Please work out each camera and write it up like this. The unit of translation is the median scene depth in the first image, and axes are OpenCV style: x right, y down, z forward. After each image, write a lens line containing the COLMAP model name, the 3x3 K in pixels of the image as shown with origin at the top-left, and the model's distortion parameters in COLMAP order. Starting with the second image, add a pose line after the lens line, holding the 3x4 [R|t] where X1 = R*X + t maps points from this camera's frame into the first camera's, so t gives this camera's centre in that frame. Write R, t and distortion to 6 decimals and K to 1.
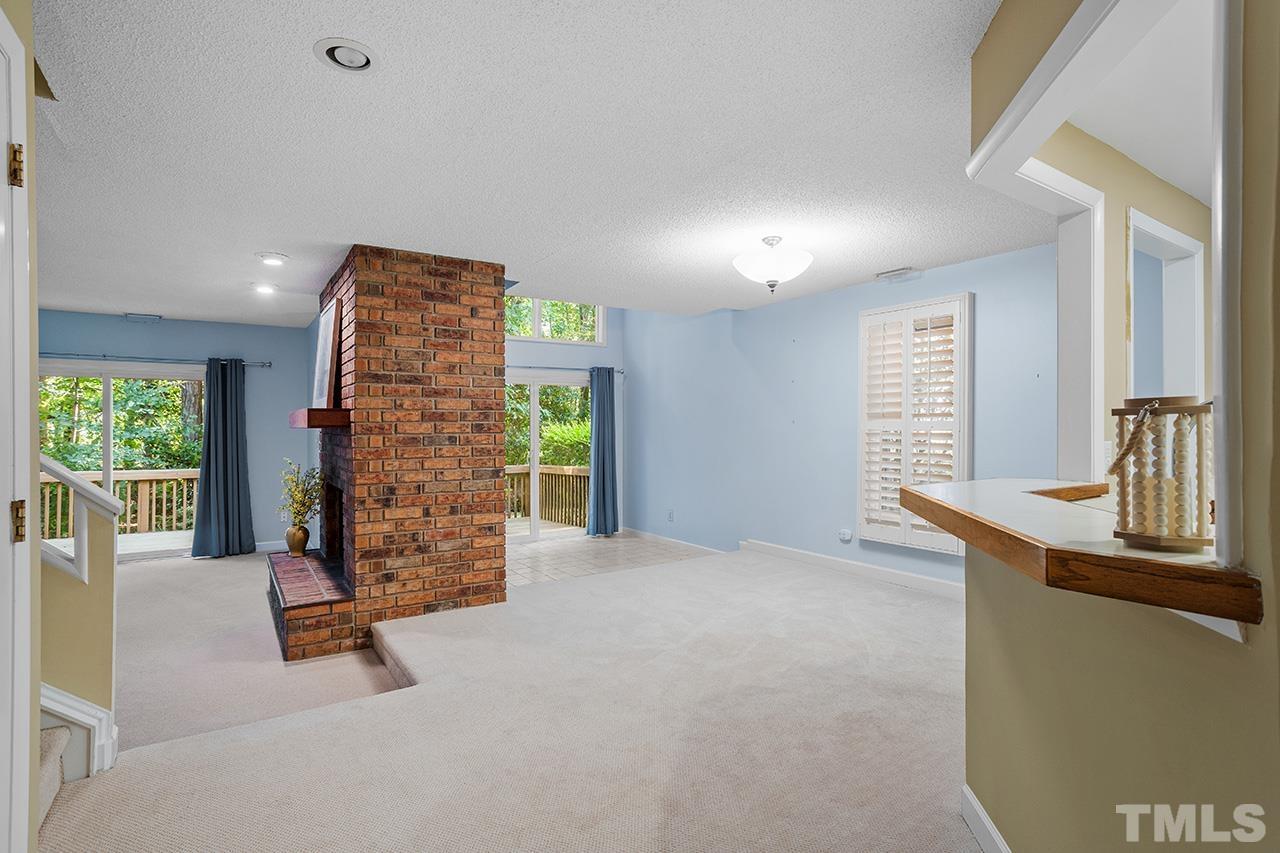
lens RADIAL K [[627.9, 0, 617.1], [0, 627.9, 425.7], [0, 0, 1]] dist [0.000229, 0.000032]
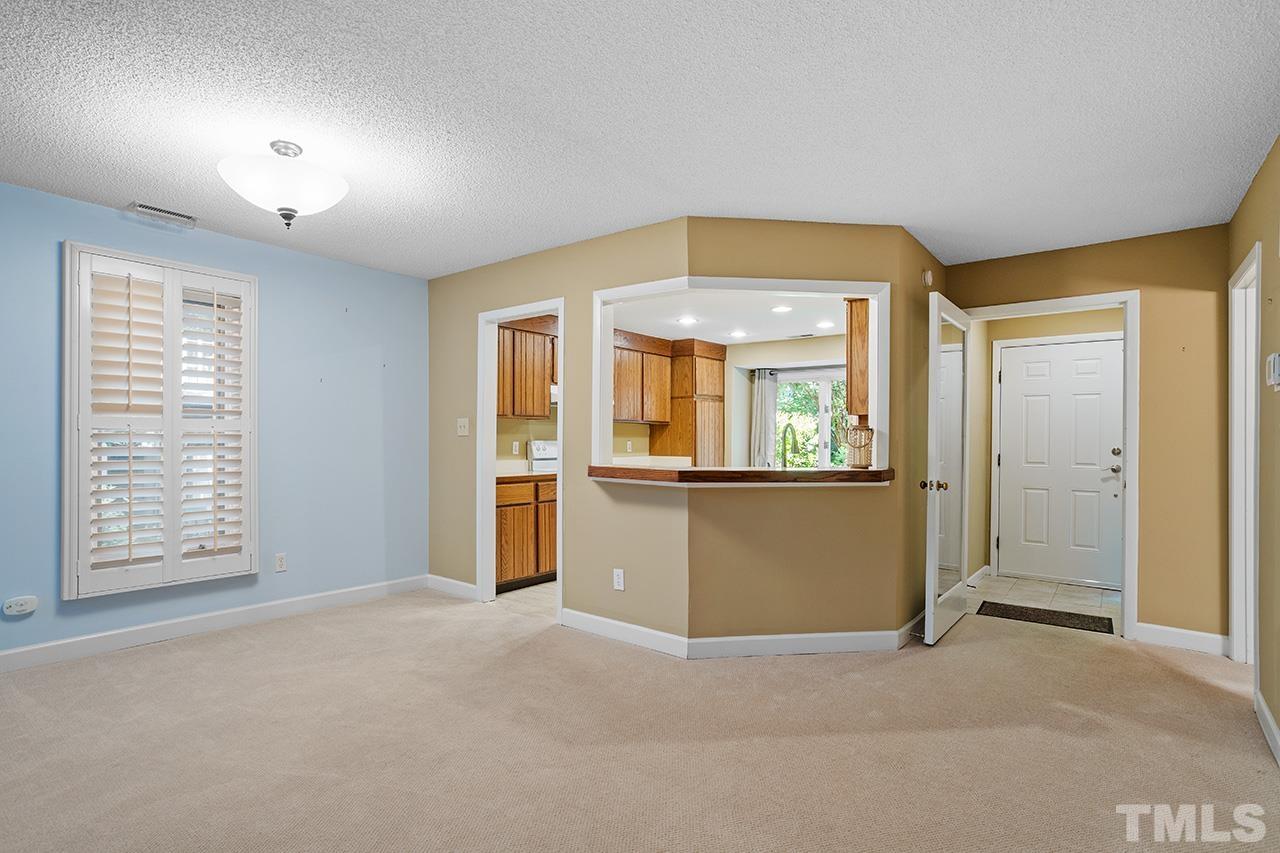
lens RADIAL K [[637.1, 0, 640.0], [0, 637.1, 426.5], [0, 0, 1]] dist [0.001968, 0.000211]
pose [[-0.351781, 0.015096, 0.935961, -0.474409], [-0.014269, 0.999667, -0.021487, 0.011584], [-0.935974, -0.020914, -0.351448, 0.790275]]
